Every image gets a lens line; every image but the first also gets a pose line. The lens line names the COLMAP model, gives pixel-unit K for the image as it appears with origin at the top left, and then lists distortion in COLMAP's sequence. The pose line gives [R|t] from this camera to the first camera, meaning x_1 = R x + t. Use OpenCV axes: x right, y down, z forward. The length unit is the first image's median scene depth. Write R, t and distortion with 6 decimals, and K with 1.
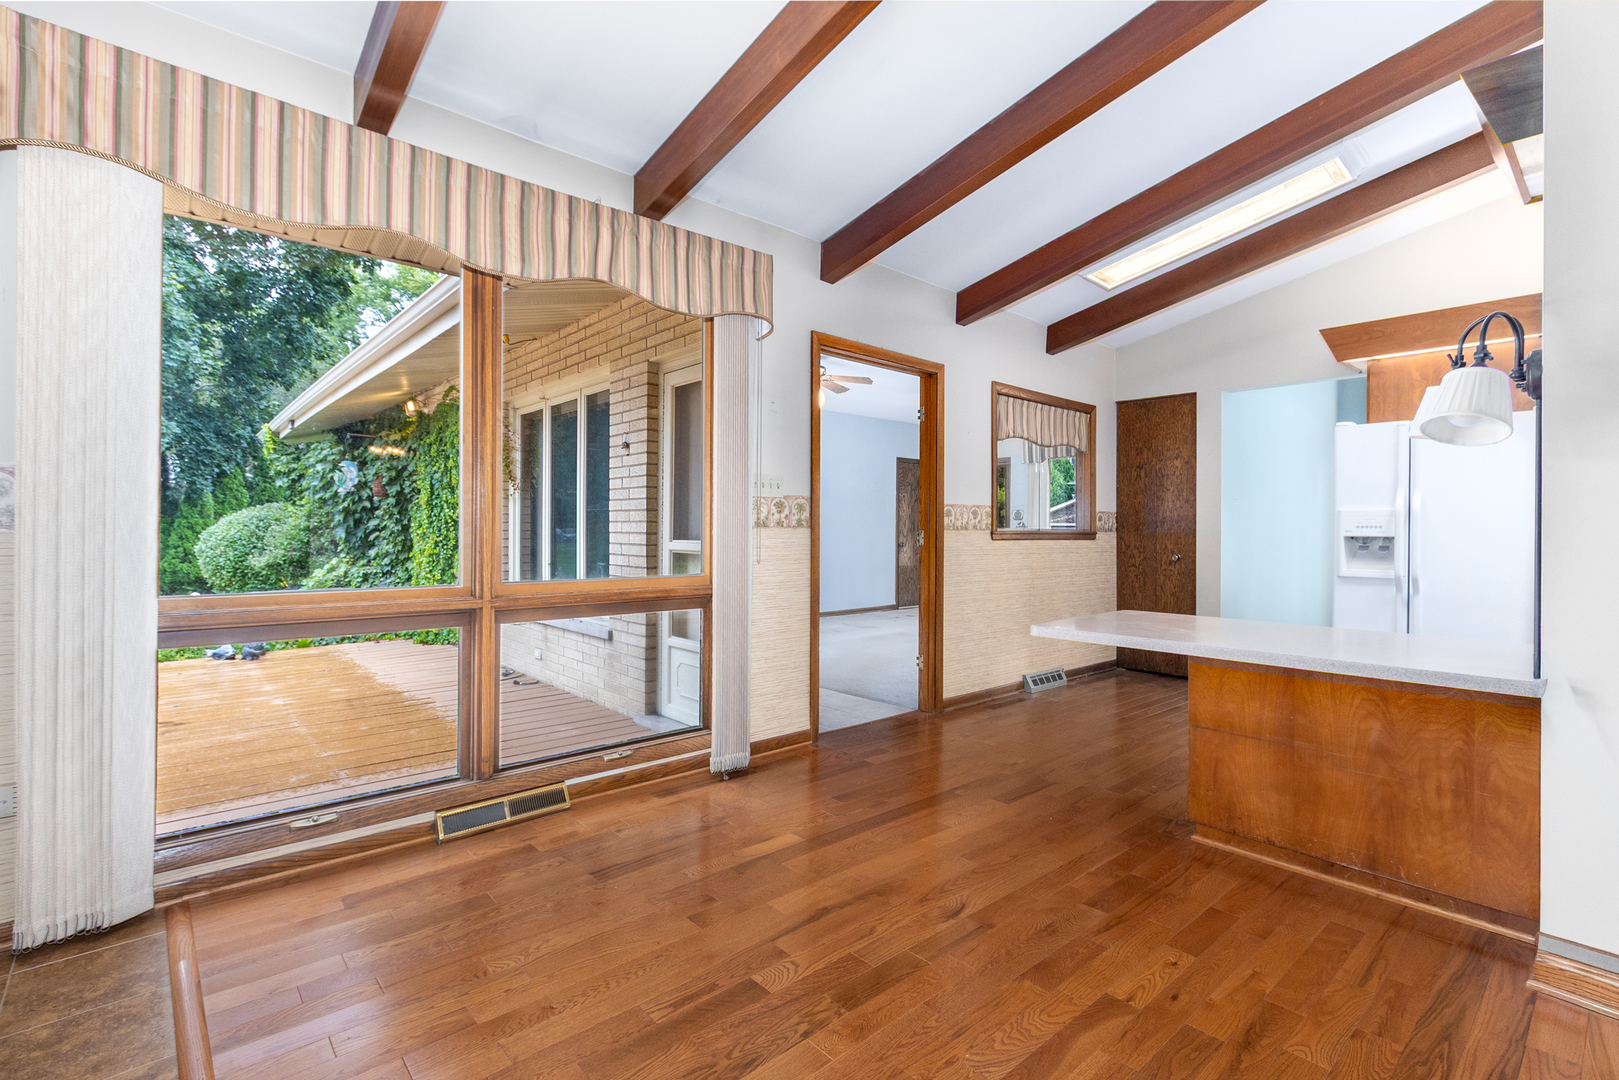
lens RADIAL K [[727.8, 0, 735.0], [0, 727.8, 529.8], [0, 0, 1]] dist [-0.000455, -0.001841]
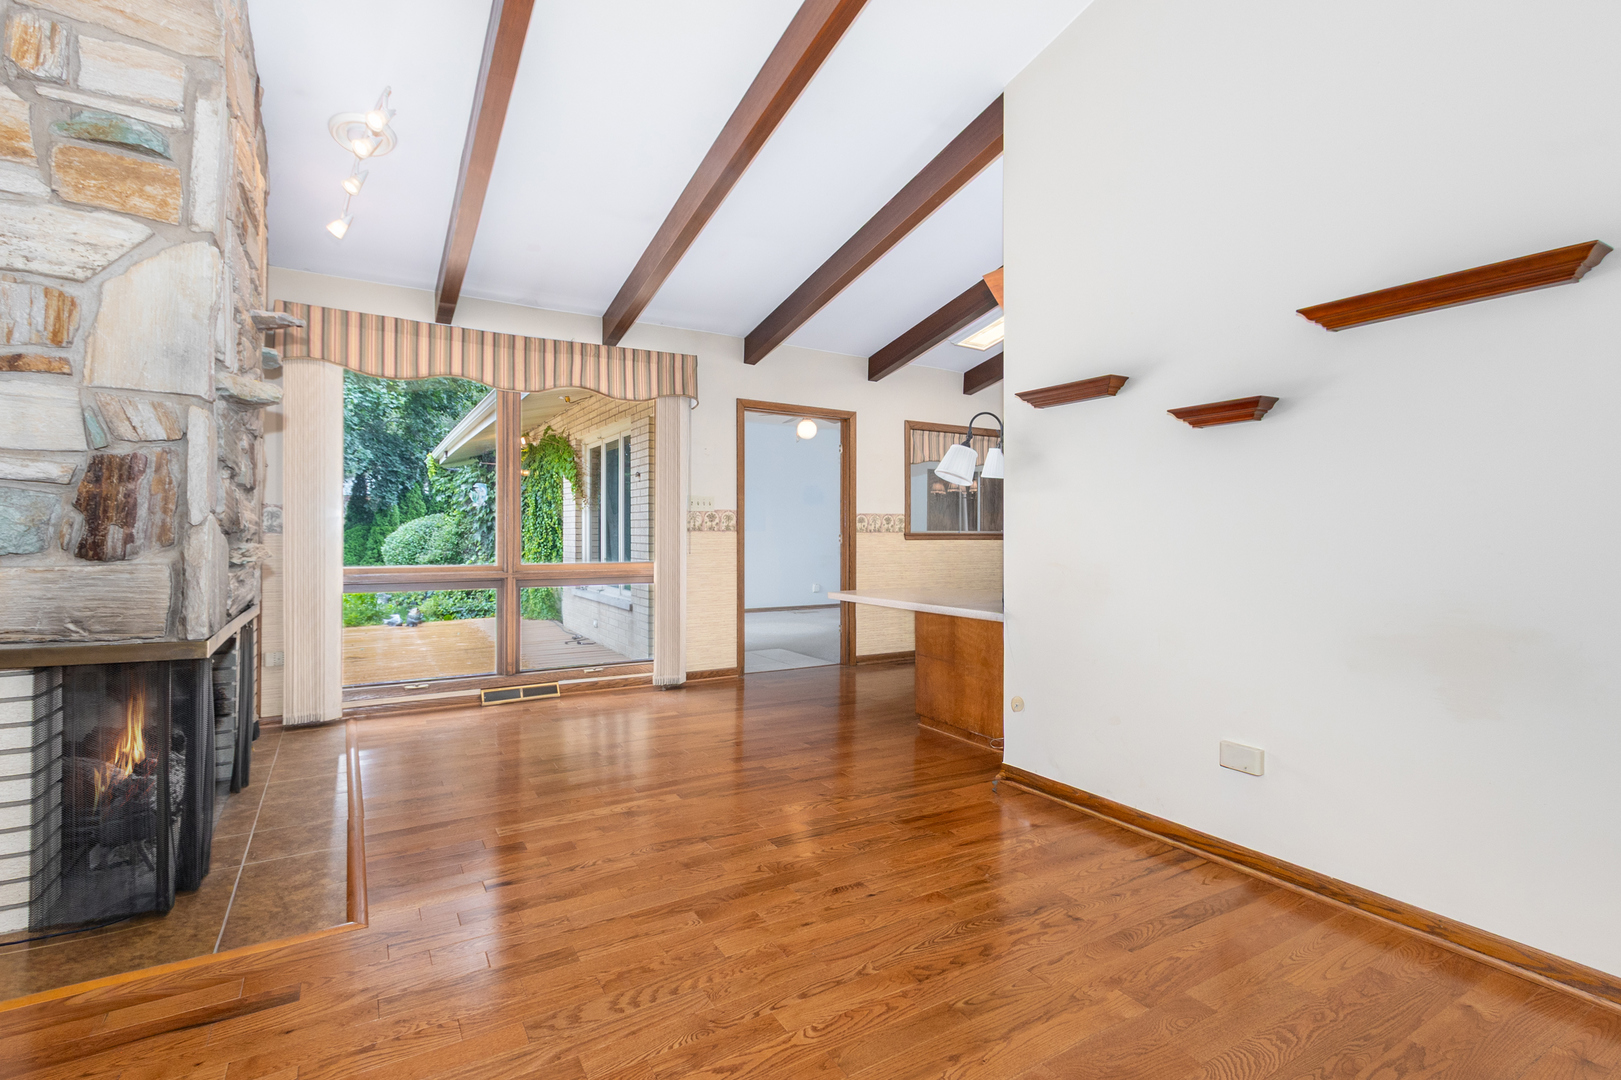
lens RADIAL K [[728.7, 0, 748.1], [0, 728.7, 534.9], [0, 0, 1]] dist [-0.000455, -0.001841]
pose [[0.982839, -0.003745, -0.184427, 0.396808], [0.003963, 0.999992, 0.000814, 0.003444], [0.184422, -0.001531, 0.982846, -0.451303]]
